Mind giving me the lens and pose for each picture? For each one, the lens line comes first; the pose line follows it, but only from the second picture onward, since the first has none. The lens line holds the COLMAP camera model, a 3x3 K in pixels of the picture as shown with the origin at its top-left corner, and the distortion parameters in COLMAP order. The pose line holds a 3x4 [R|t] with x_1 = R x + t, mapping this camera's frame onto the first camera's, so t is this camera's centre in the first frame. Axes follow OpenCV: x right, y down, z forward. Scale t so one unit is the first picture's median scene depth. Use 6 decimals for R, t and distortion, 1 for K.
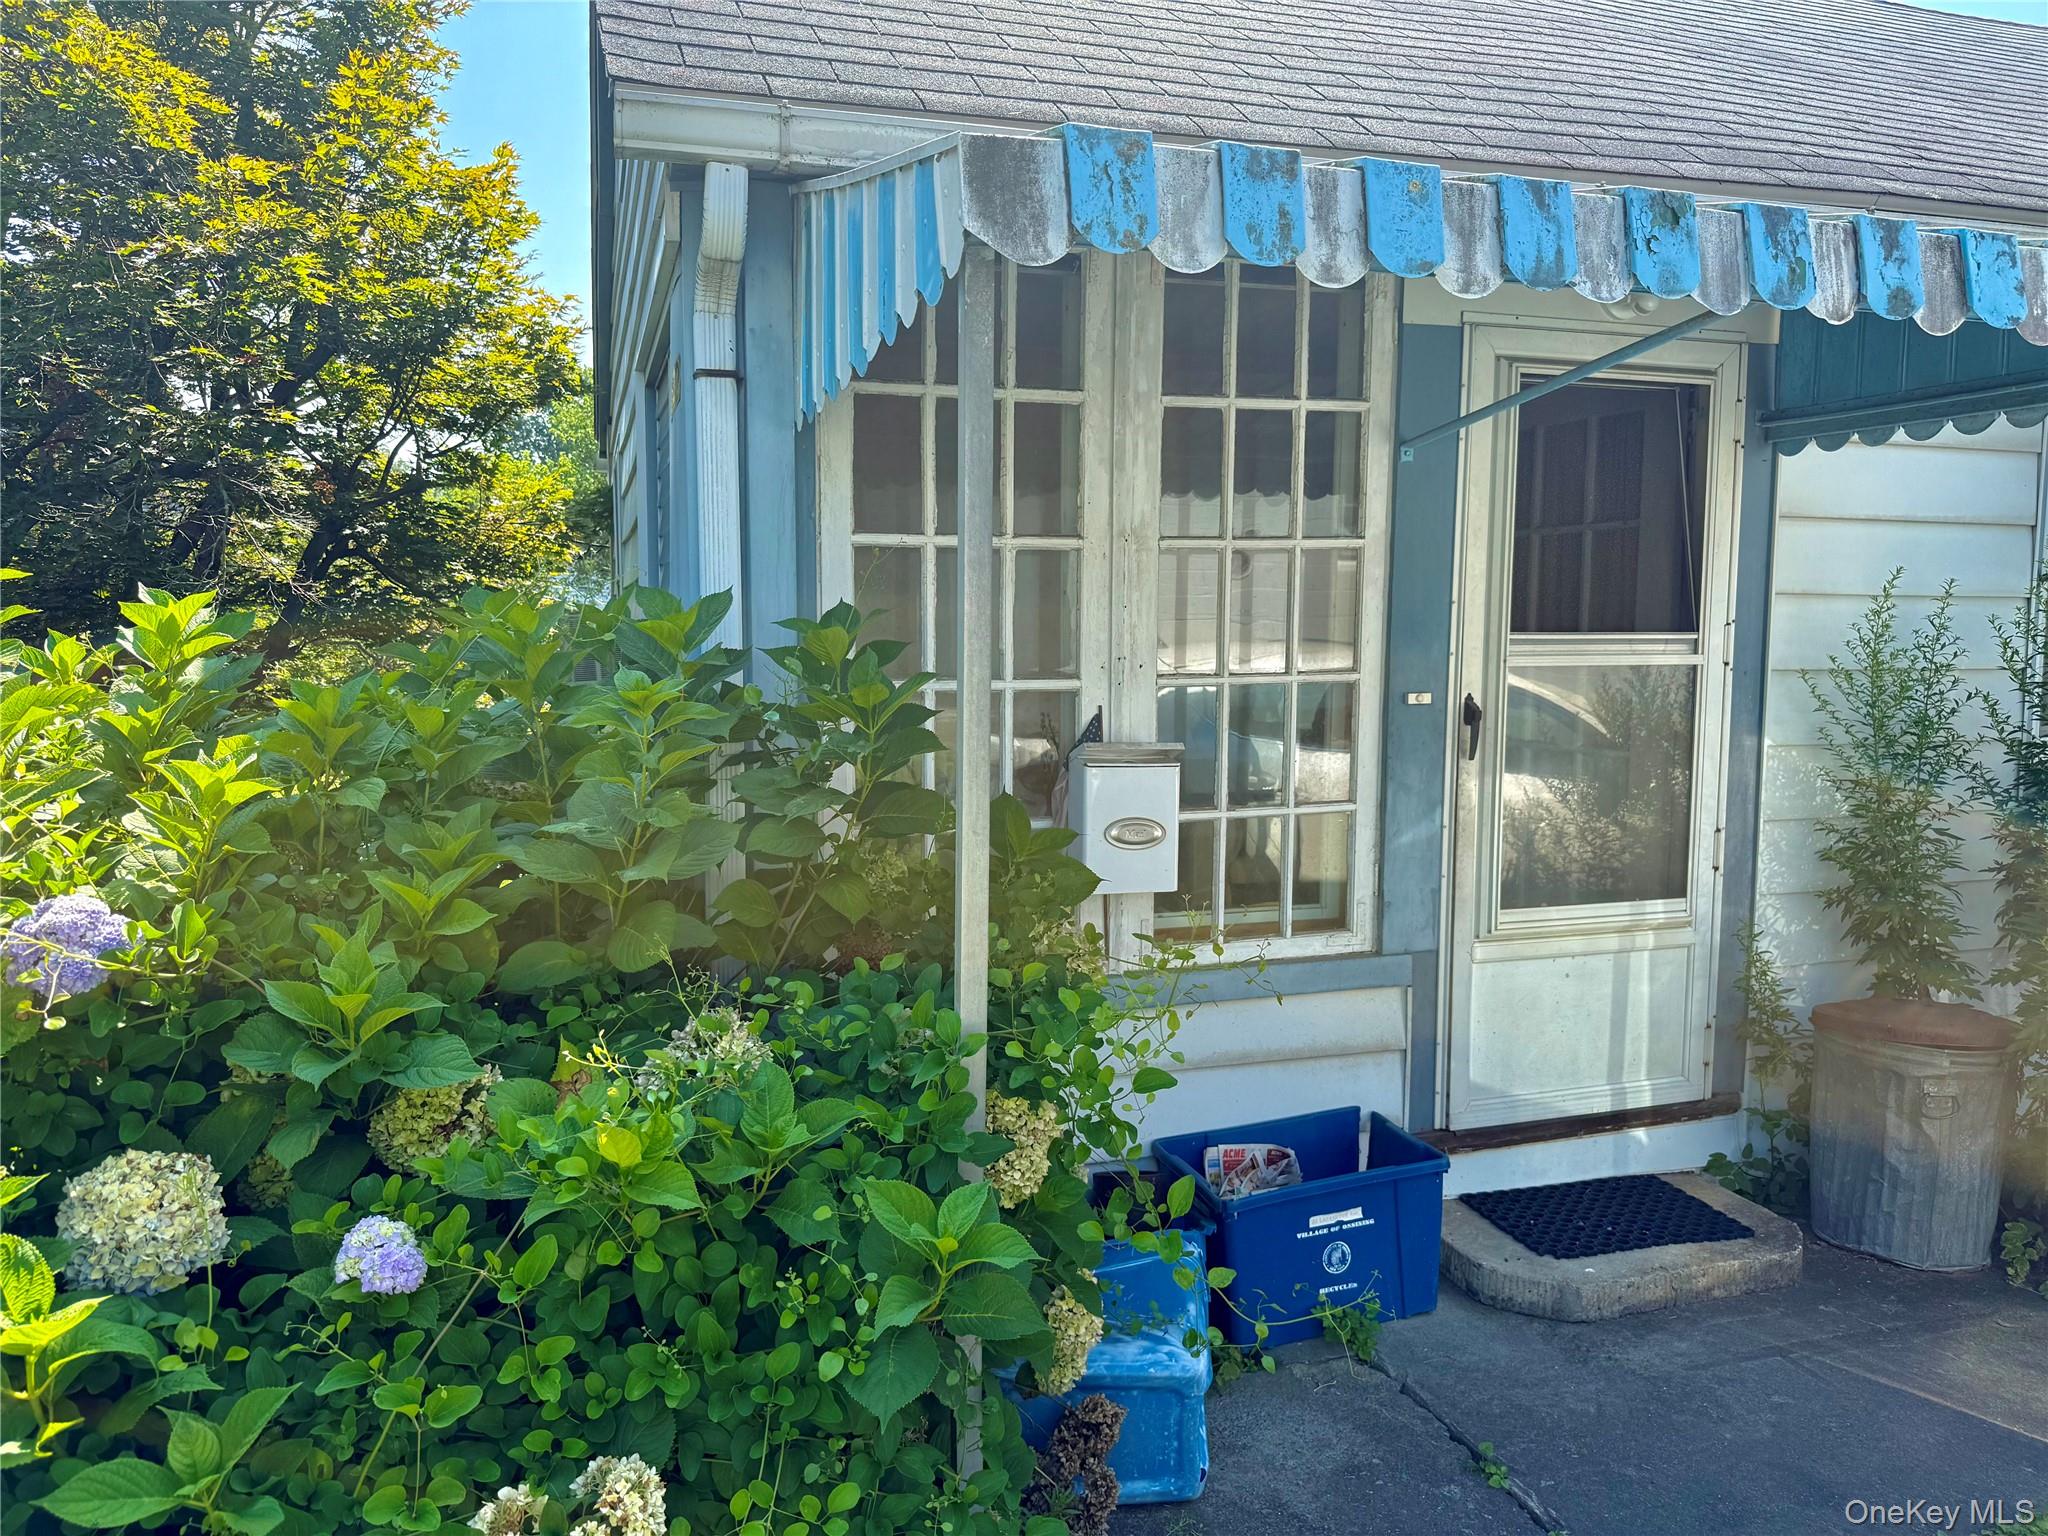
lens RADIAL K [[1427.9, 0, 1024.0], [0, 1427.9, 768.0], [0, 0, 1]] dist [0.038901, -0.042611]
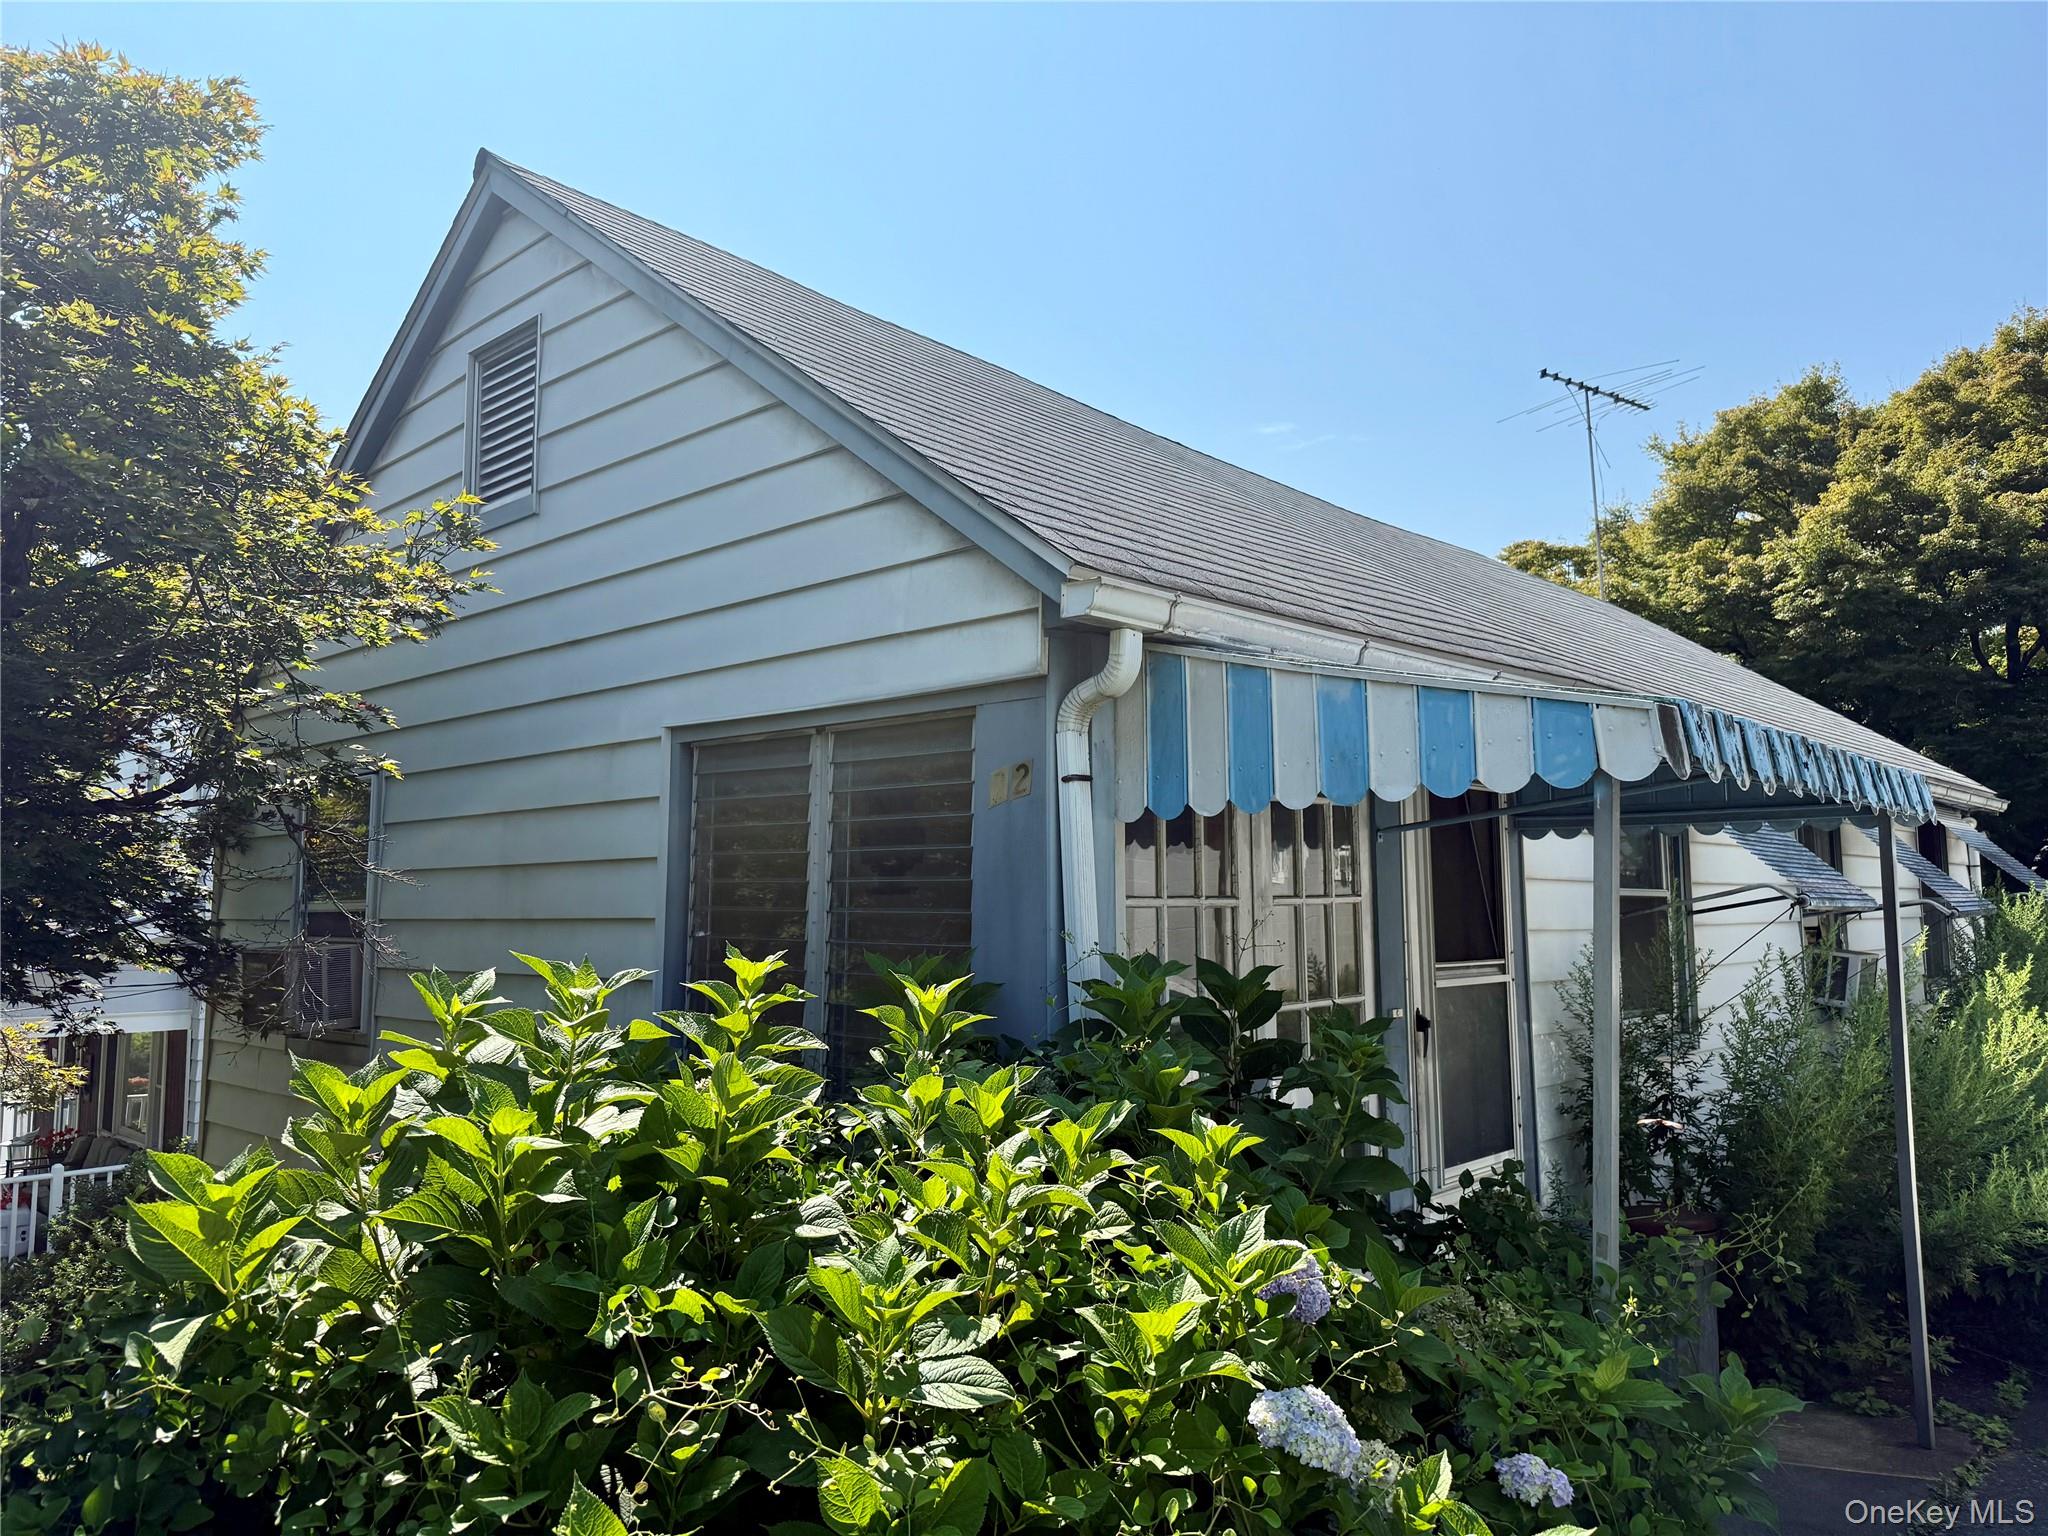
lens RADIAL K [[1427.9, 0, 1024.0], [0, 1427.9, 768.0], [0, 0, 1]] dist [0.038901, -0.042611]
pose [[0.873953, 0.045579, 0.483868, -0.698152], [0.045916, 0.983396, -0.175566, -0.054400], [-0.483836, 0.175654, 0.857350, -0.037795]]
